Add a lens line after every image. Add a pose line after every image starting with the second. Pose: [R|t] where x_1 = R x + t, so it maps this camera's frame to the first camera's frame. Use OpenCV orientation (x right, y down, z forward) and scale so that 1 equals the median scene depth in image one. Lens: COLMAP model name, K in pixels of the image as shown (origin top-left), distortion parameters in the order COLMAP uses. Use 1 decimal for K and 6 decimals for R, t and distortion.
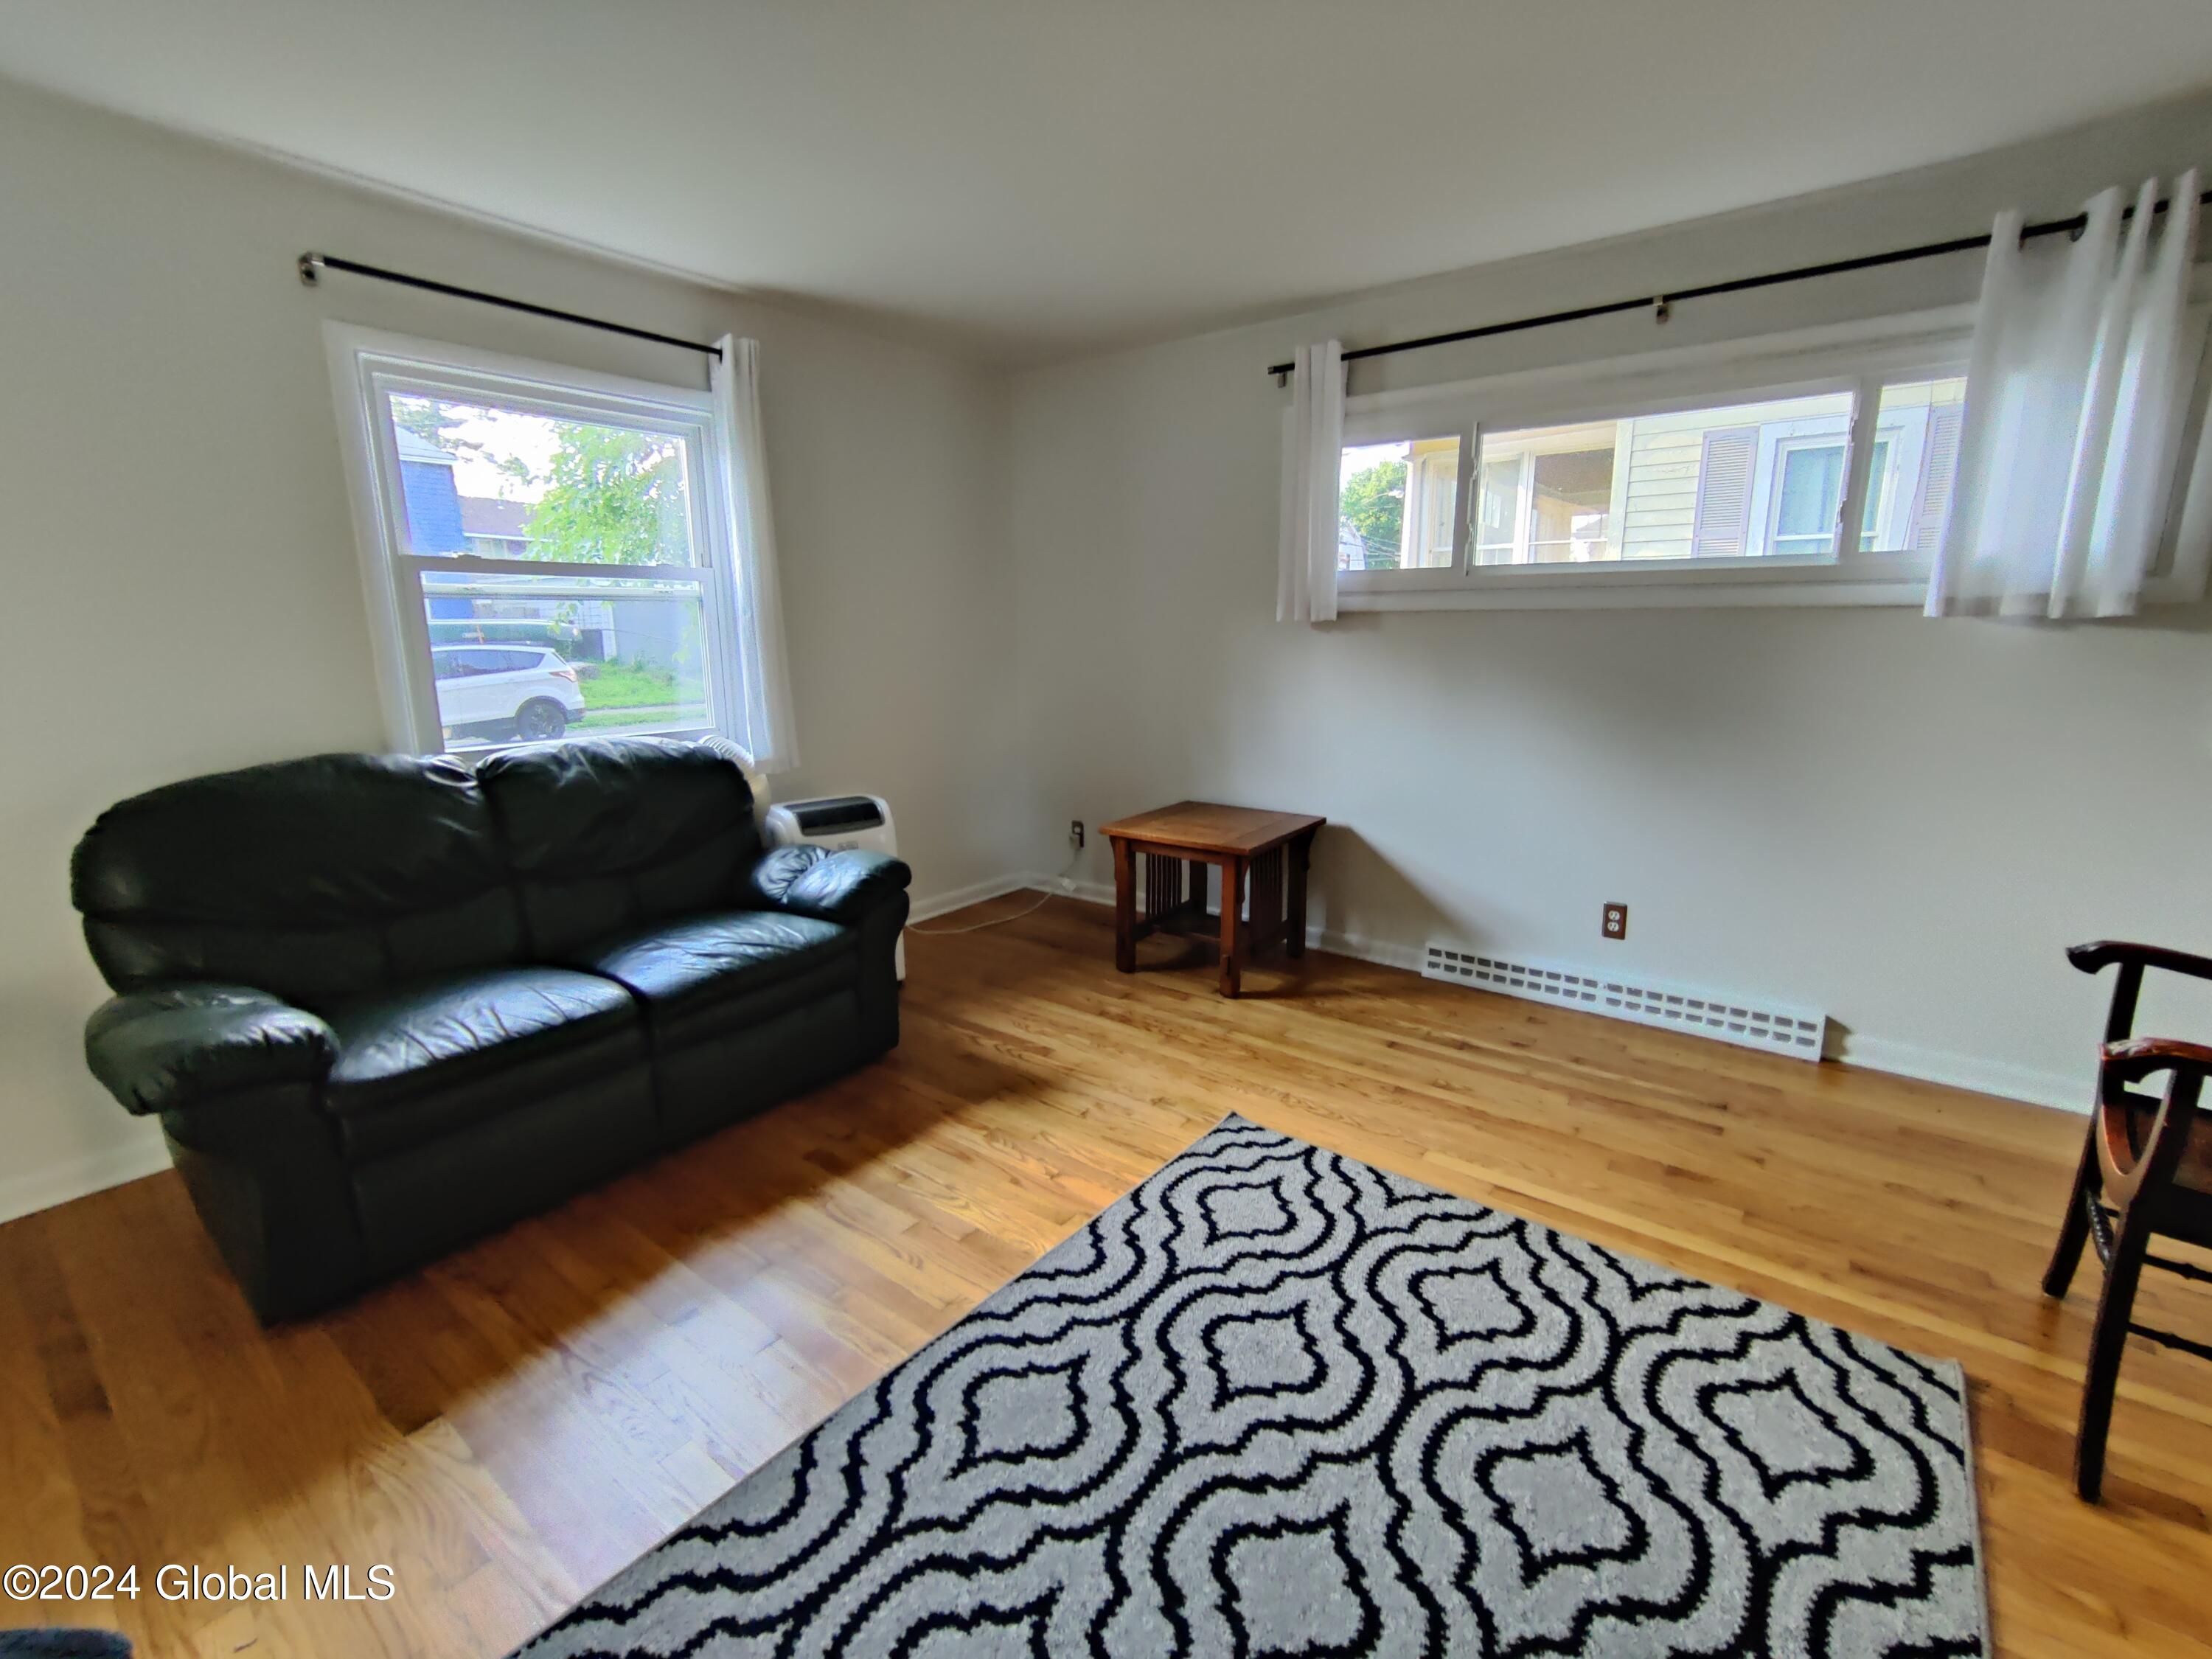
lens RADIAL K [[964.7, 0, 1109.7], [0, 964.7, 825.6], [0, 0, 1]] dist [0.003474, 0.000470]
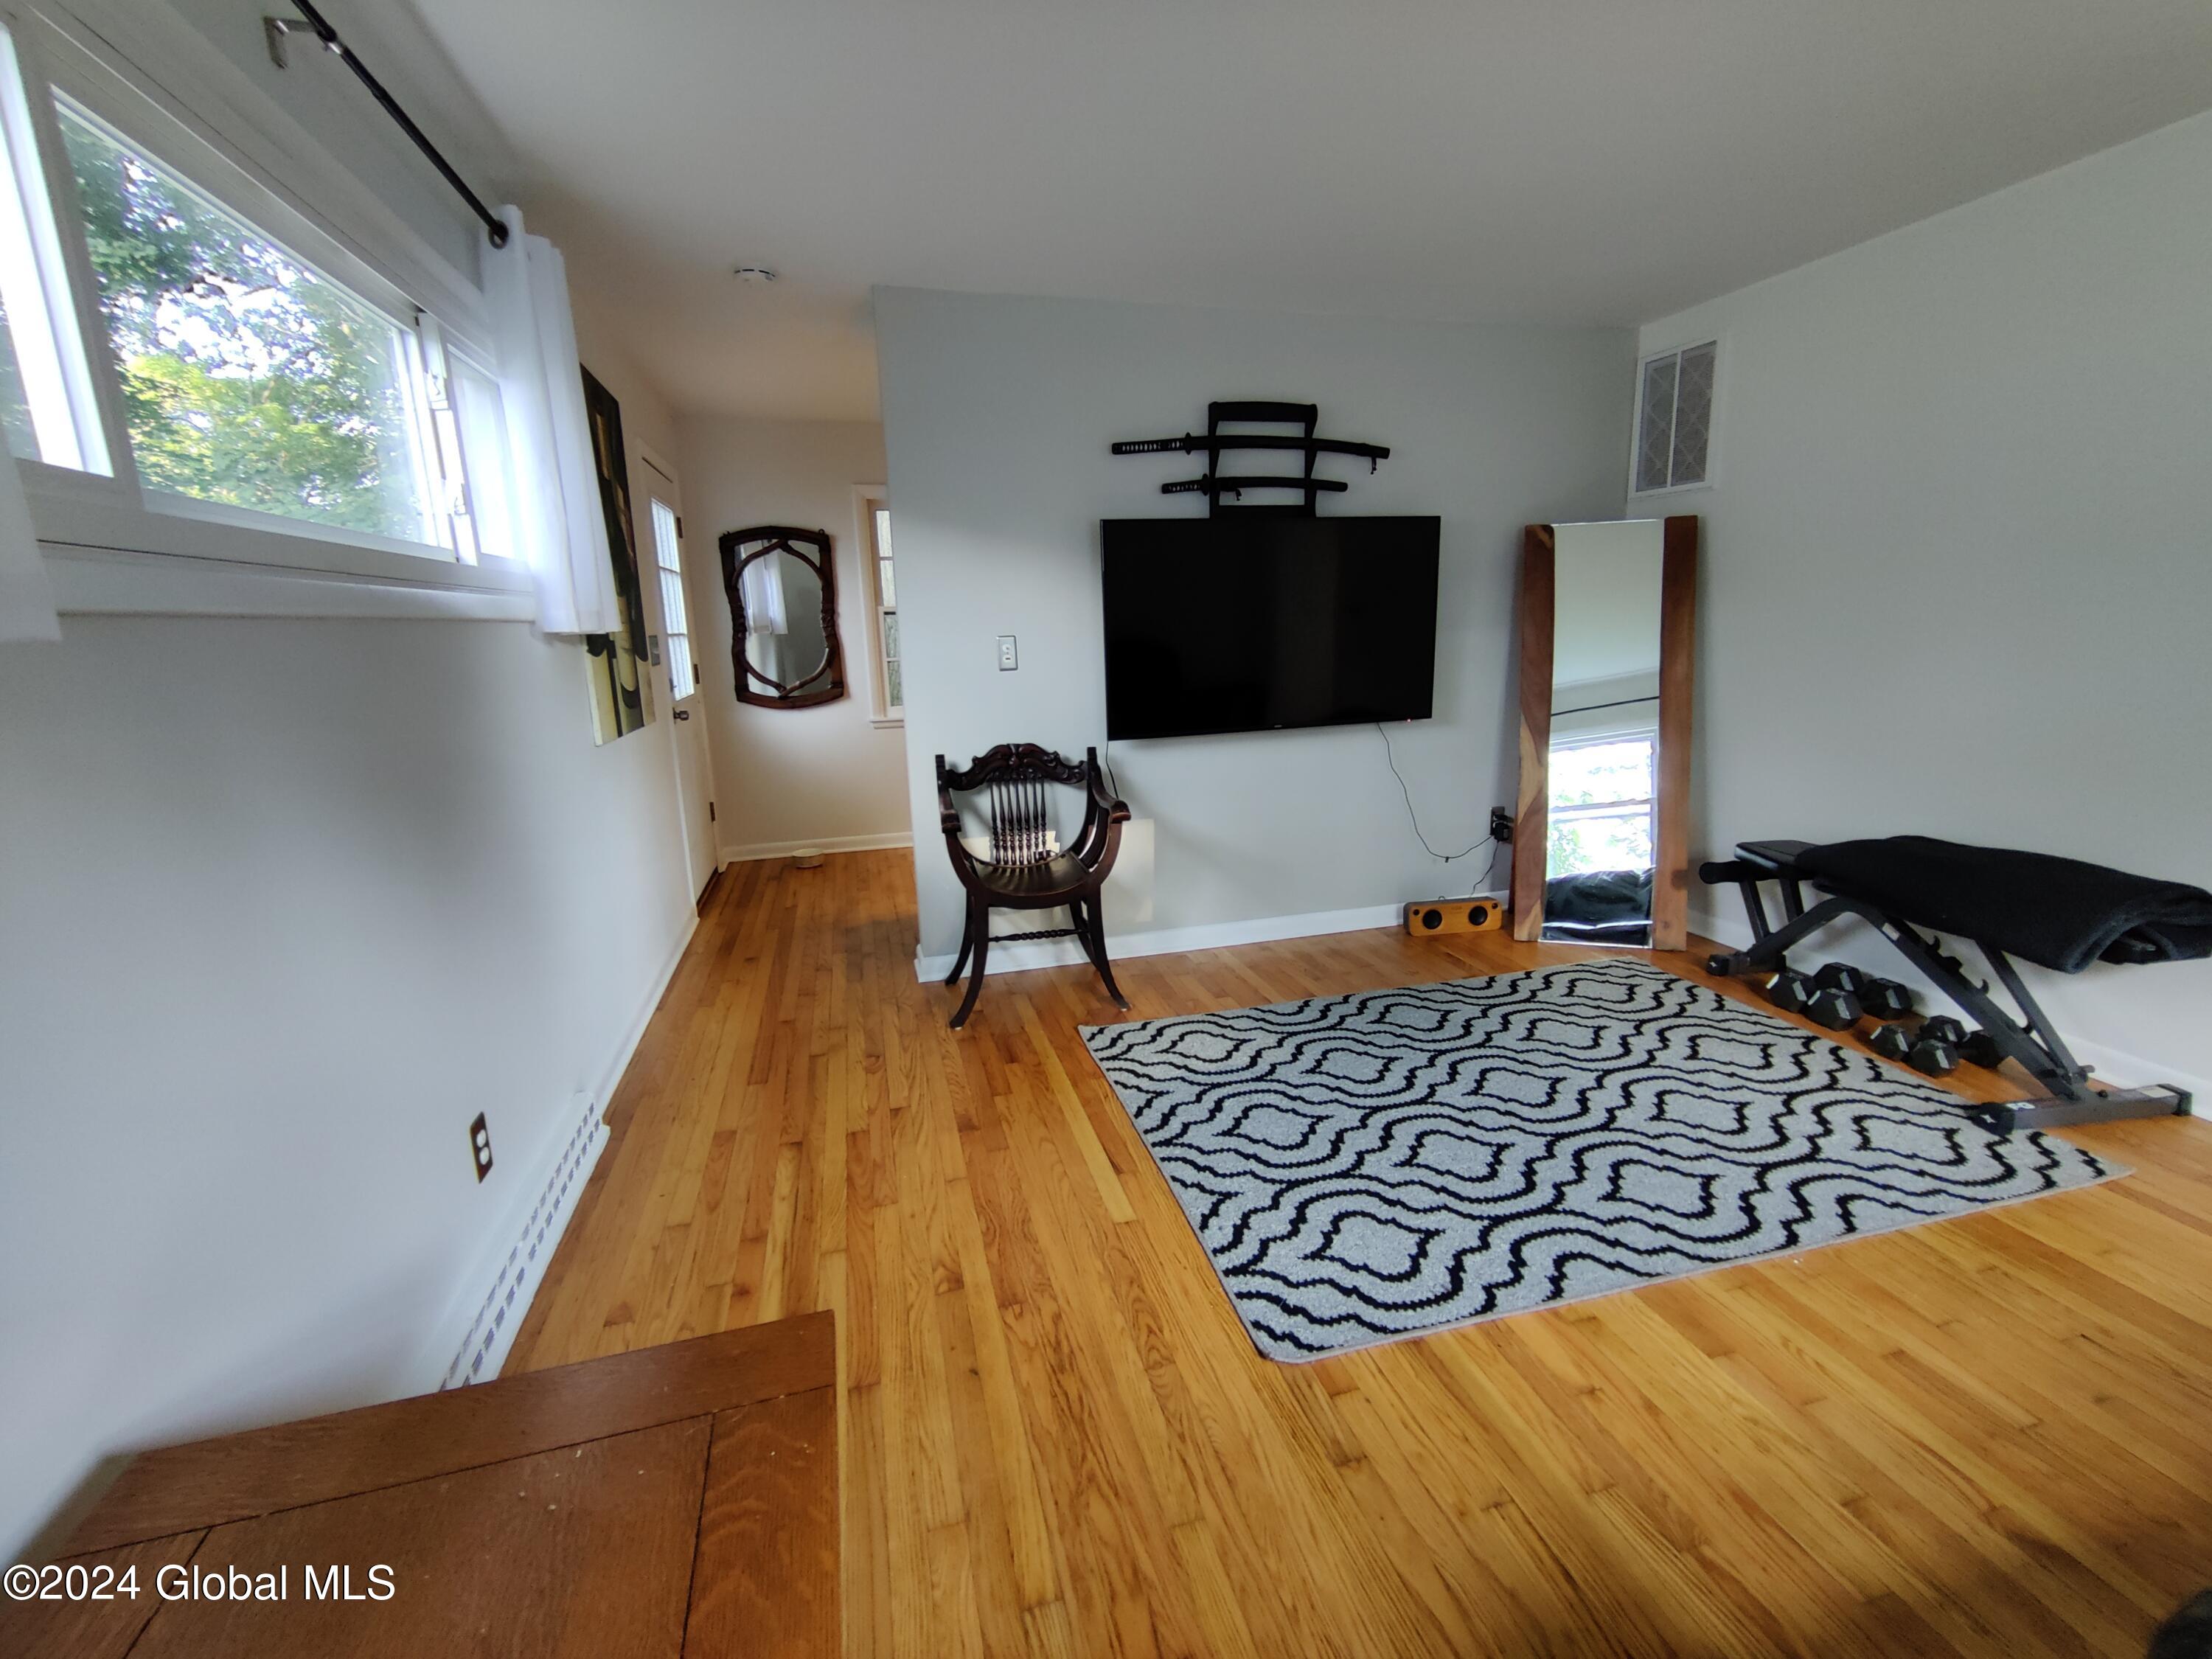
lens RADIAL K [[964.7, 0, 1106.4], [0, 964.7, 824.7], [0, 0, 1]] dist [0.003474, 0.000470]
pose [[-0.797304, -0.103324, 0.594668, -0.177562], [0.151830, 0.919225, 0.363282, -0.379126], [-0.584170, 0.379935, -0.717214, 1.787305]]
